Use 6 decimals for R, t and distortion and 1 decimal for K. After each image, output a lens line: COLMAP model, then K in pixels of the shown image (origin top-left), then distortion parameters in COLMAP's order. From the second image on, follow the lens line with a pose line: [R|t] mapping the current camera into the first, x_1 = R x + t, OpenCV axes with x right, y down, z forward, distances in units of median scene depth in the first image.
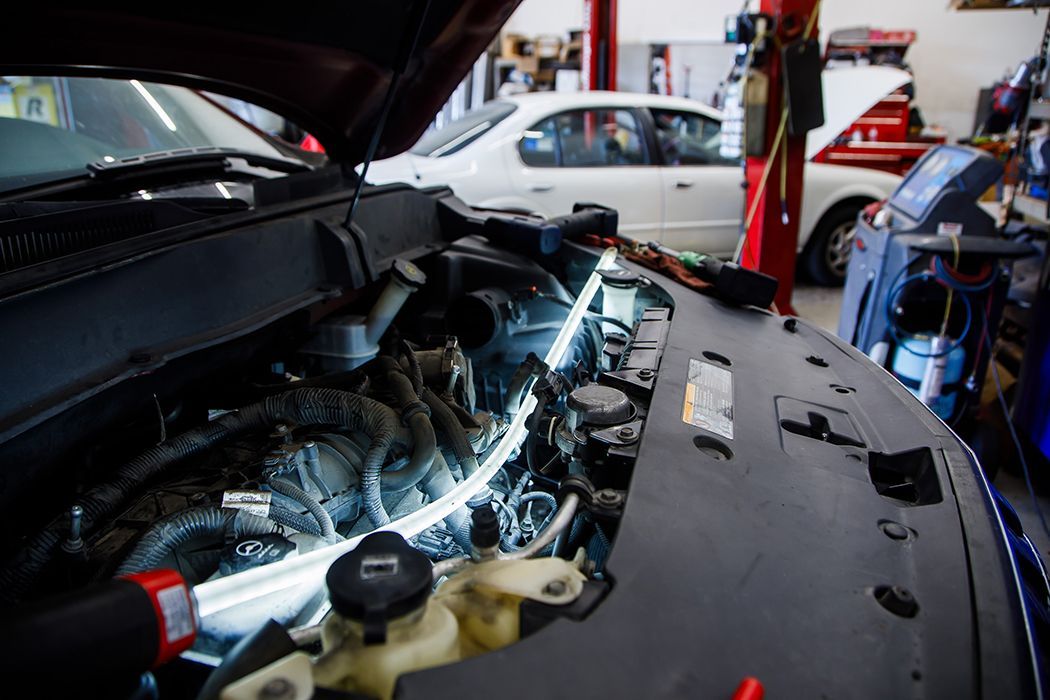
lens RADIAL K [[888.6, 0, 525.0], [0, 888.6, 350.0], [0, 0, 1]] dist [-0.042271, 0.014251]
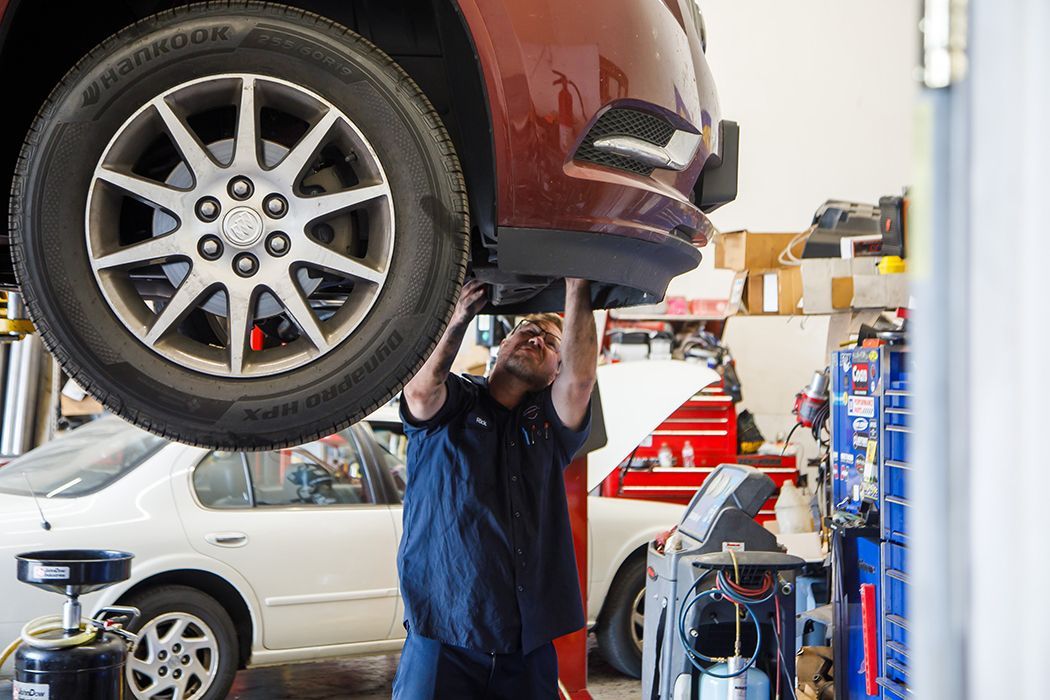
lens RADIAL K [[888.6, 0, 525.0], [0, 888.6, 350.0], [0, 0, 1]] dist [-0.042271, 0.014251]
pose [[0.972966, 0.015078, 0.230456, 0.155732], [0.067774, 0.935290, -0.347331, -0.118698], [-0.220780, 0.353560, 0.908984, 0.493694]]
